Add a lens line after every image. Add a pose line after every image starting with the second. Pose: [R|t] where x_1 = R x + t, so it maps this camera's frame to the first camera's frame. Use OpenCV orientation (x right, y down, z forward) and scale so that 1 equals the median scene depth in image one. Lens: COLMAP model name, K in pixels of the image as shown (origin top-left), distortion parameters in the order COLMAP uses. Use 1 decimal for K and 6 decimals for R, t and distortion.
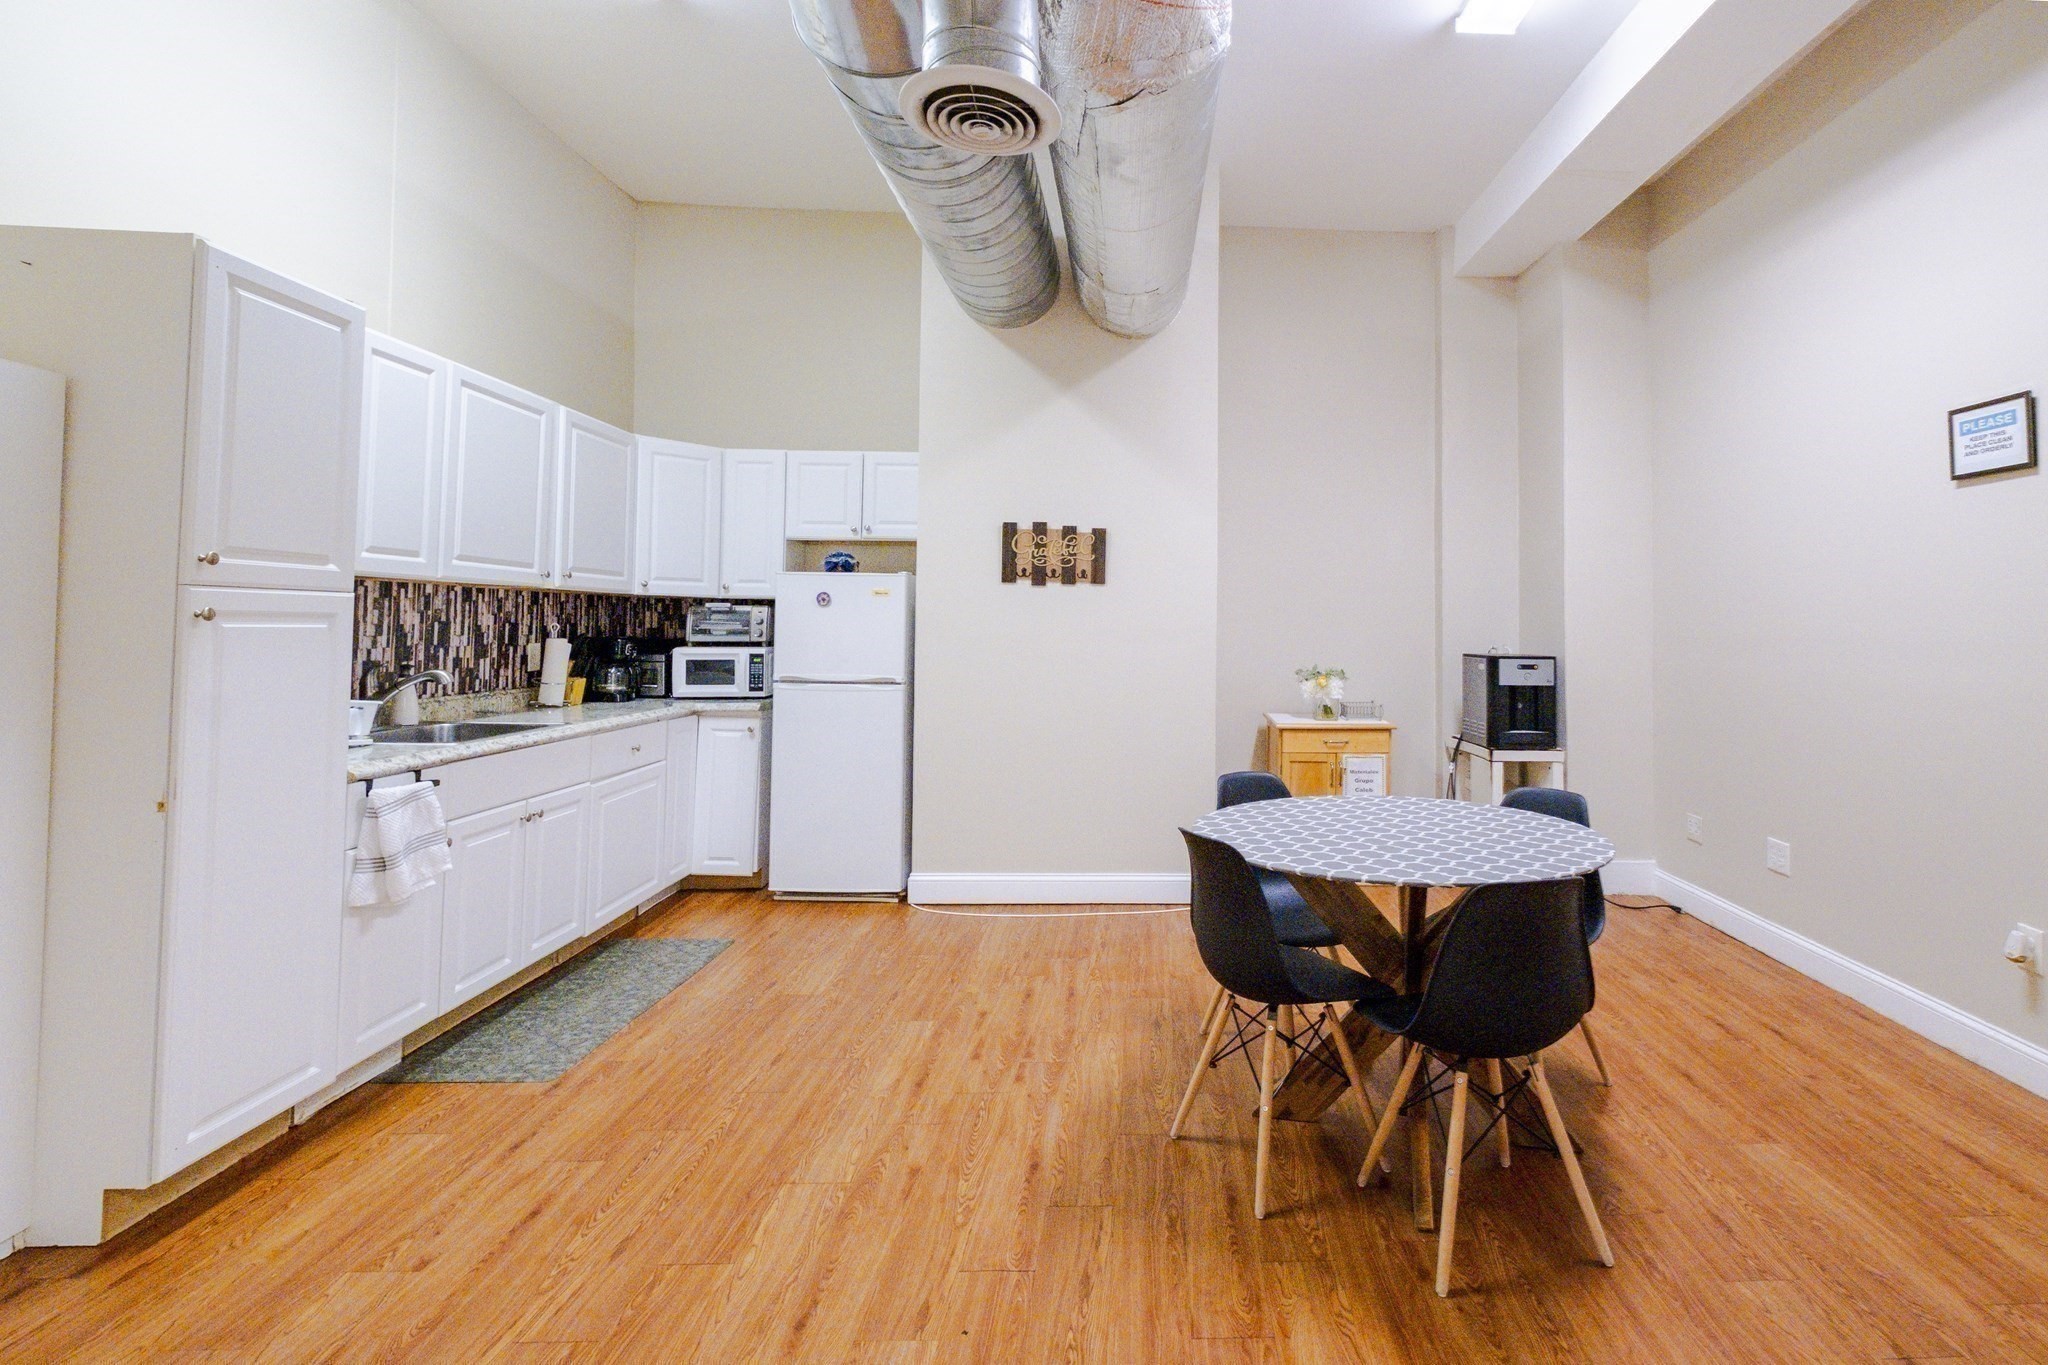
lens RADIAL K [[970.2, 0, 1177.8], [0, 970.2, 608.8], [0, 0, 1]] dist [0.004649, -0.000565]
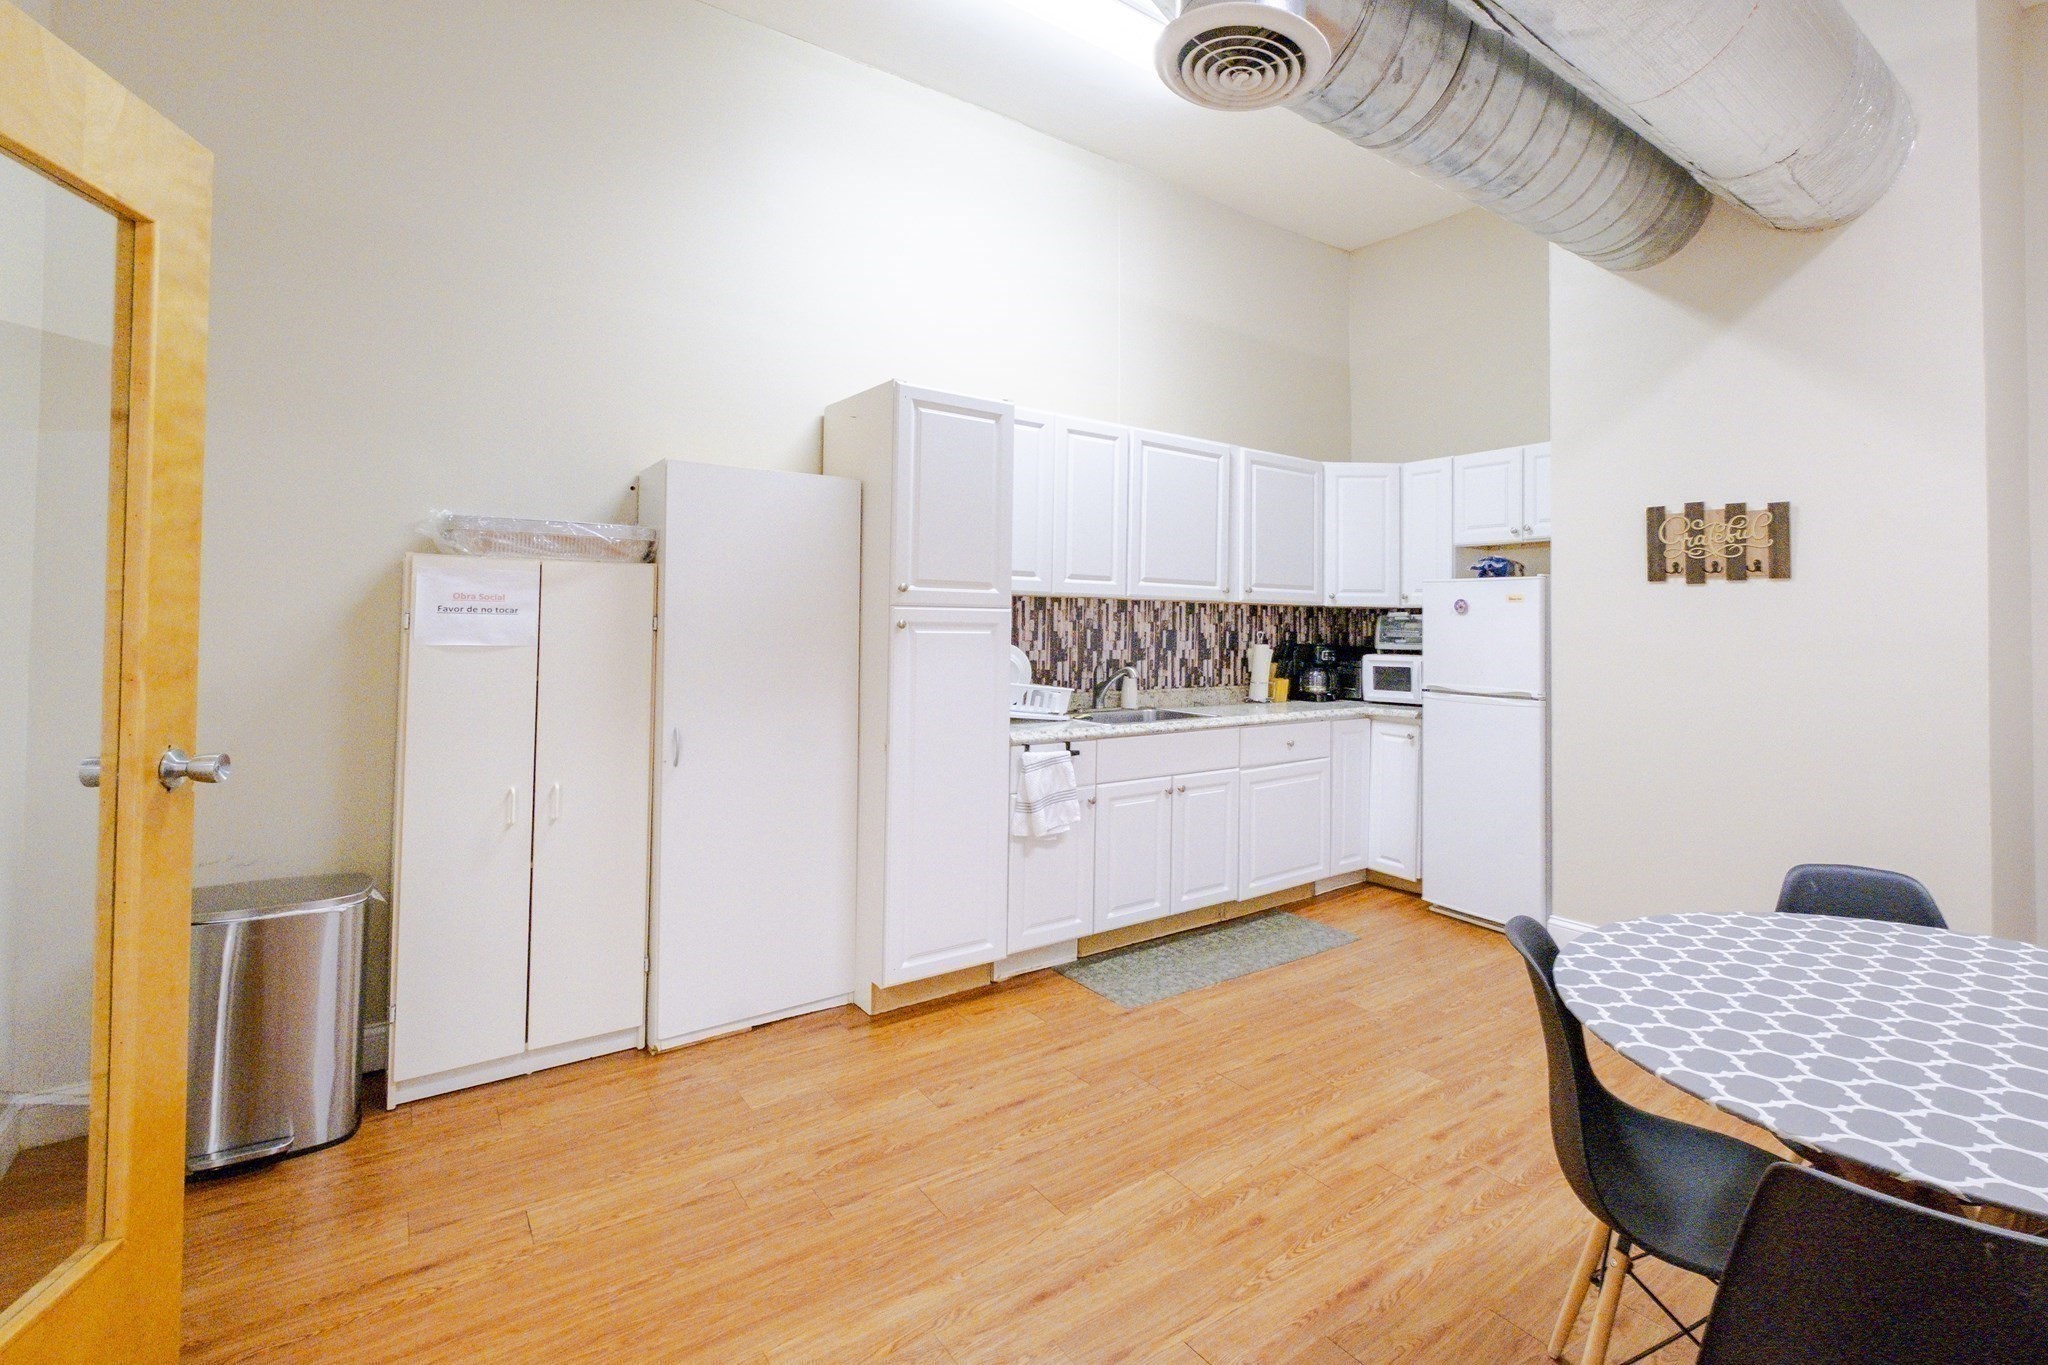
lens RADIAL K [[970.2, 0, 1177.8], [0, 970.2, 608.8], [0, 0, 1]] dist [0.004649, -0.000565]
pose [[0.608838, -0.018215, -0.793086, 0.241645], [0.009825, 0.999833, -0.015421, 0.004548], [0.793234, 0.001596, 0.608915, 0.209698]]
